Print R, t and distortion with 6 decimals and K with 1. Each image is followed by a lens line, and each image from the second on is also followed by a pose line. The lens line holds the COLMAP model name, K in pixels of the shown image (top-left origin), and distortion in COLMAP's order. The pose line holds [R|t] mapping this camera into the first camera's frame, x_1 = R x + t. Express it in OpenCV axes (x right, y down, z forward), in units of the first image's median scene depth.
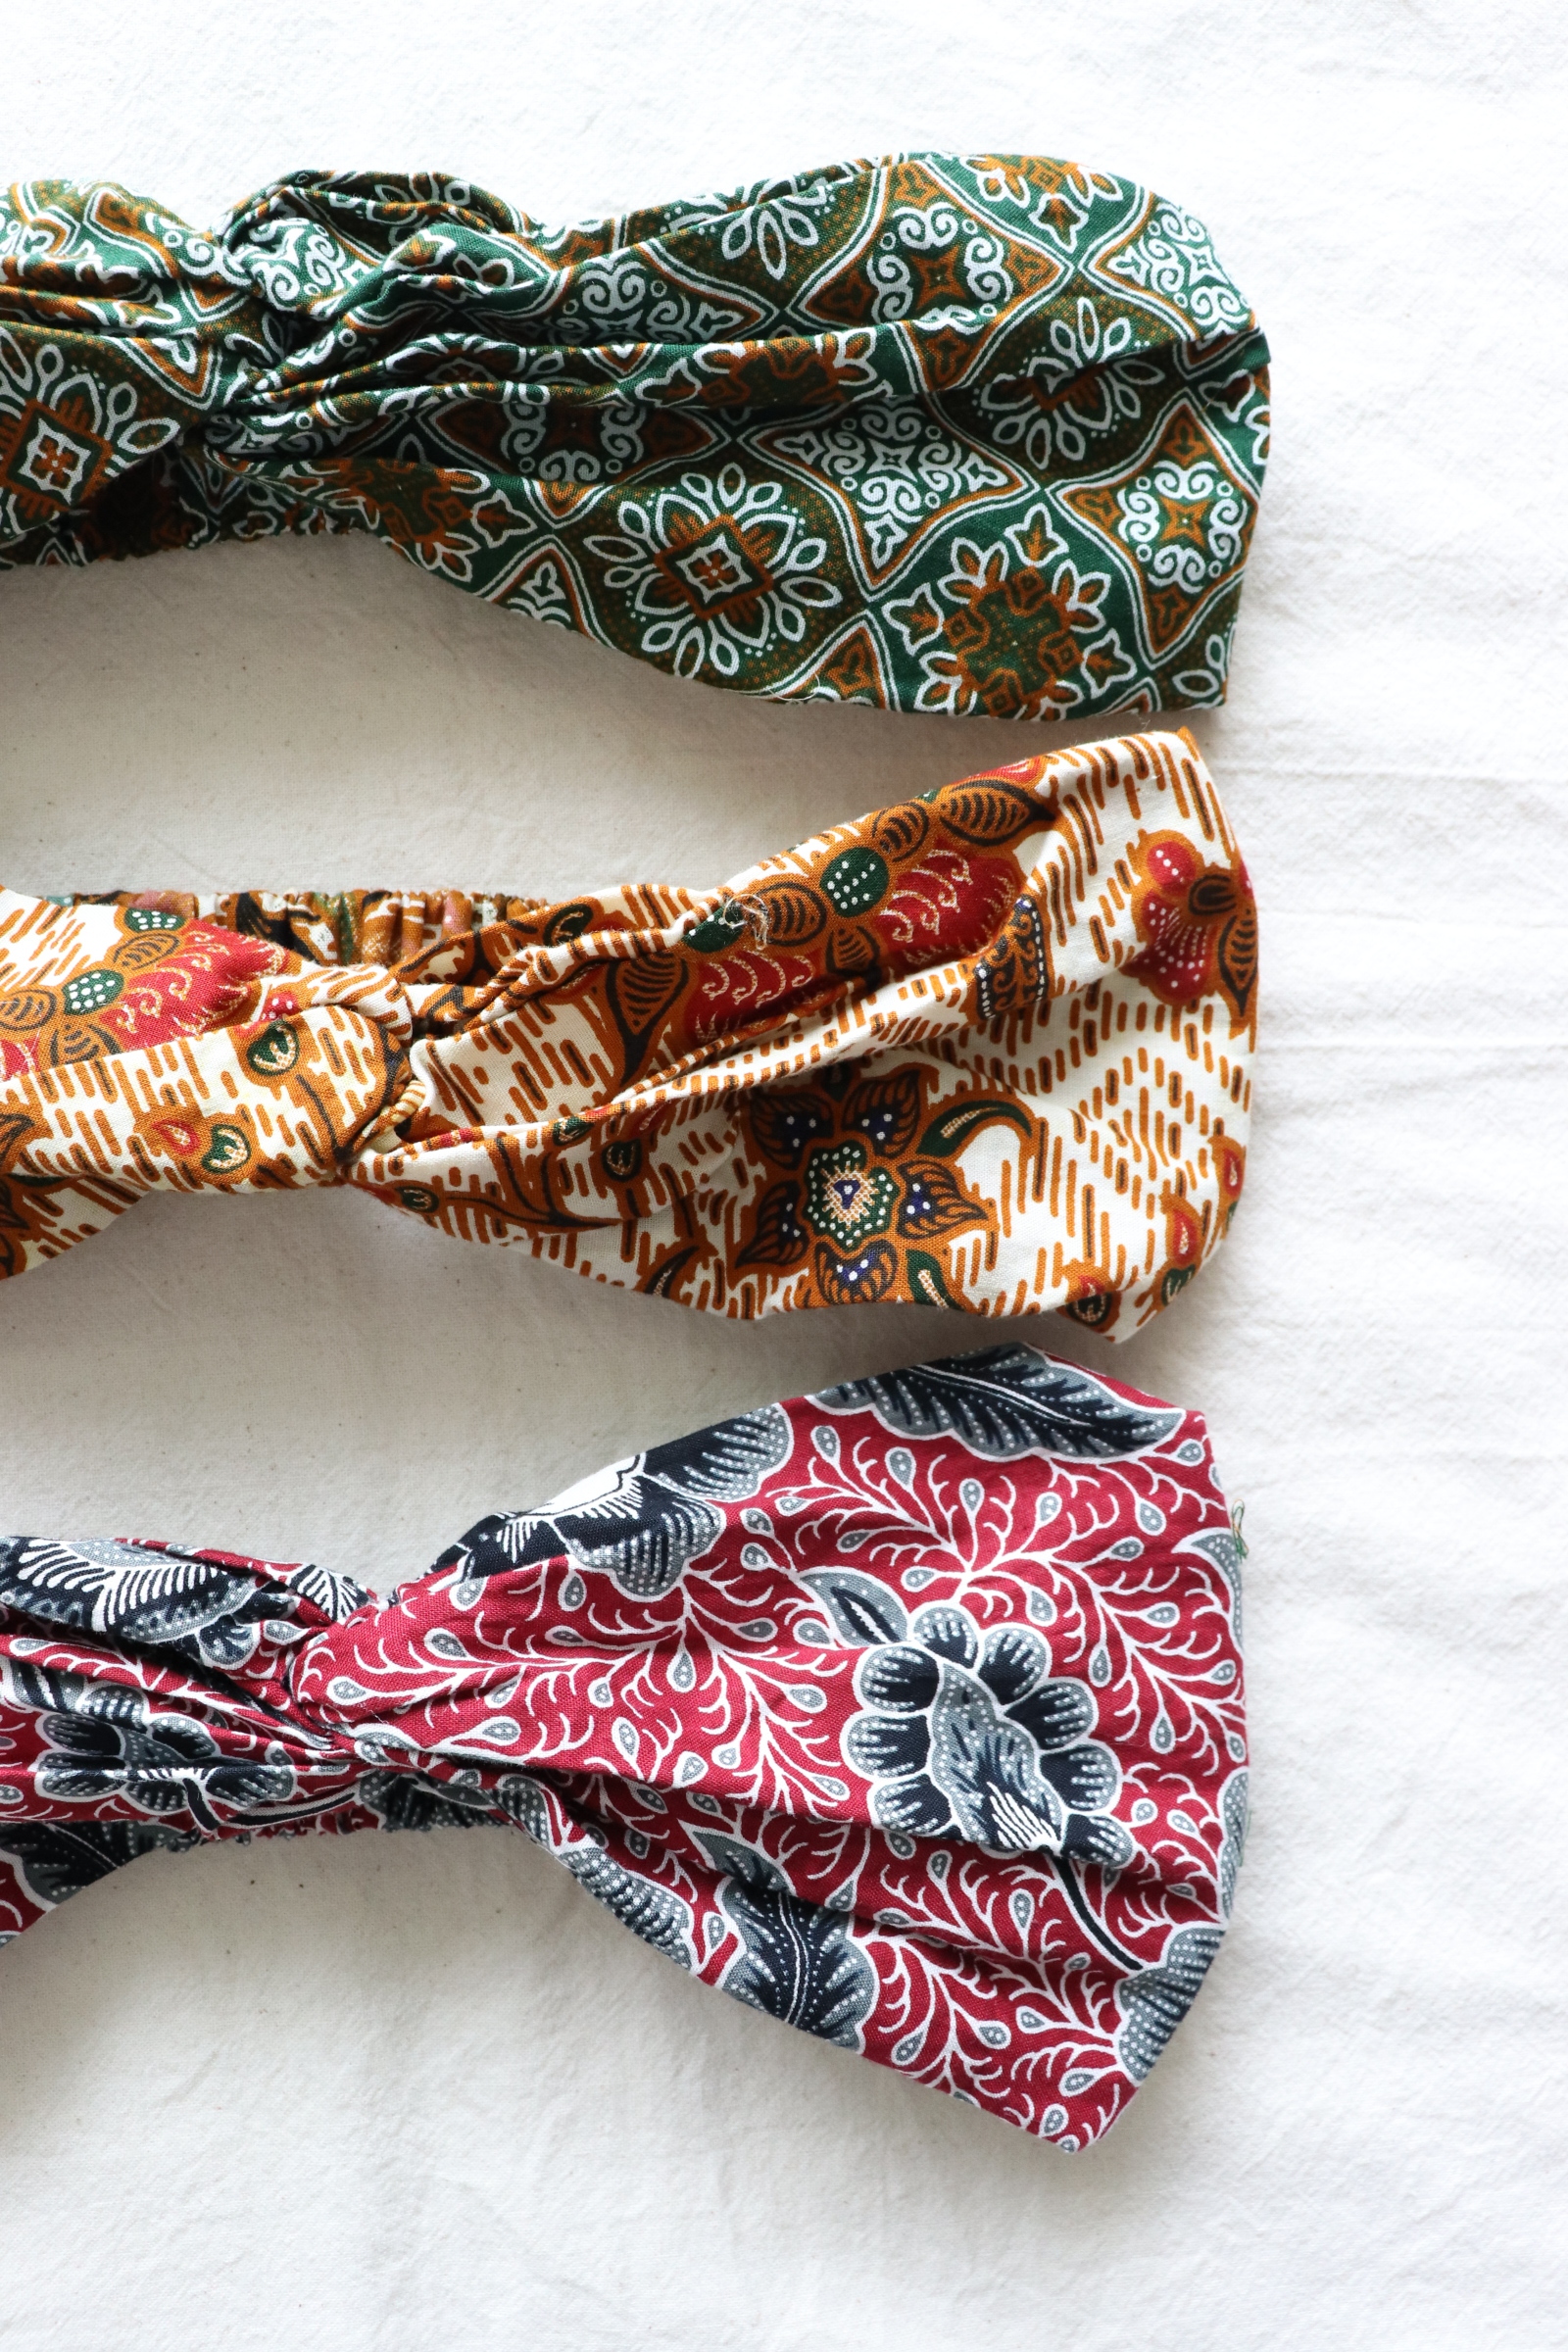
lens RADIAL K [[1964.0, 0, 751.5], [0, 1964.0, 1170.3], [0, 0, 1]] dist [-0.167531, 0.143180]
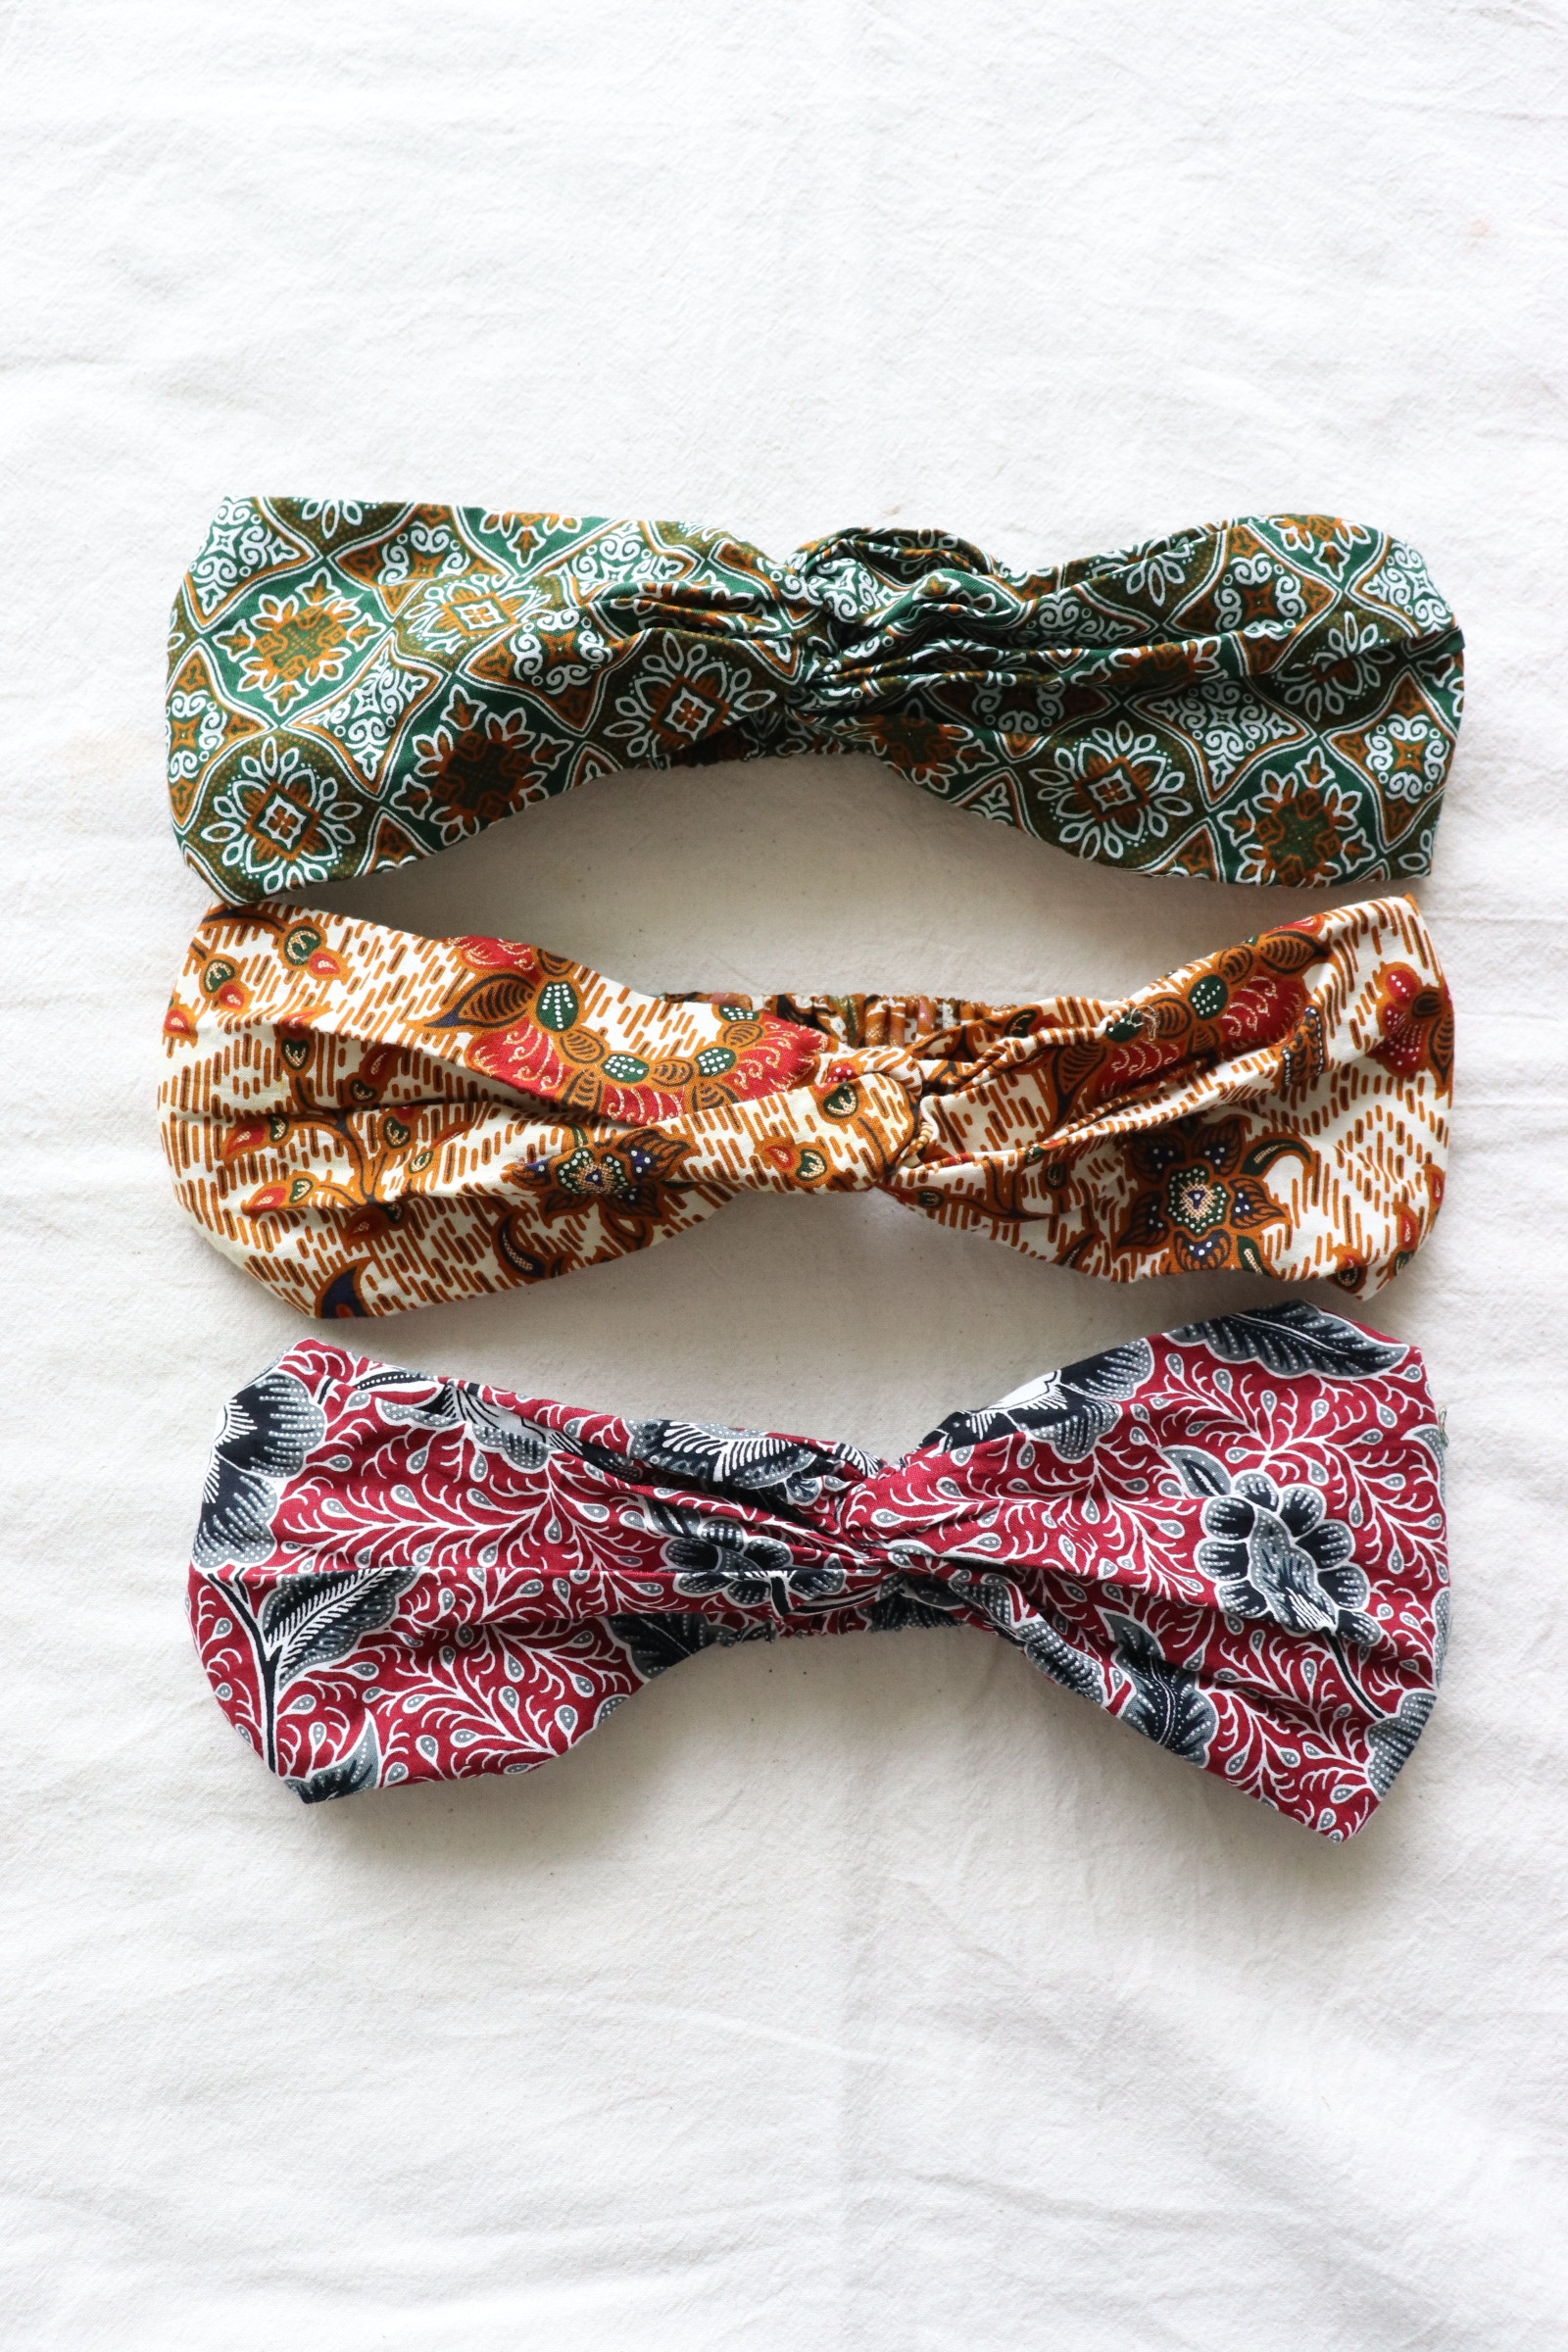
lens RADIAL K [[1964.0, 0, 751.5], [0, 1964.0, 1170.3], [0, 0, 1]] dist [-0.167531, 0.143180]
pose [[0.999786, 0.007738, -0.019169, -0.274164], [-0.008225, 0.999643, -0.025417, 0.031519], [0.018965, 0.025569, 0.999493, -0.537074]]
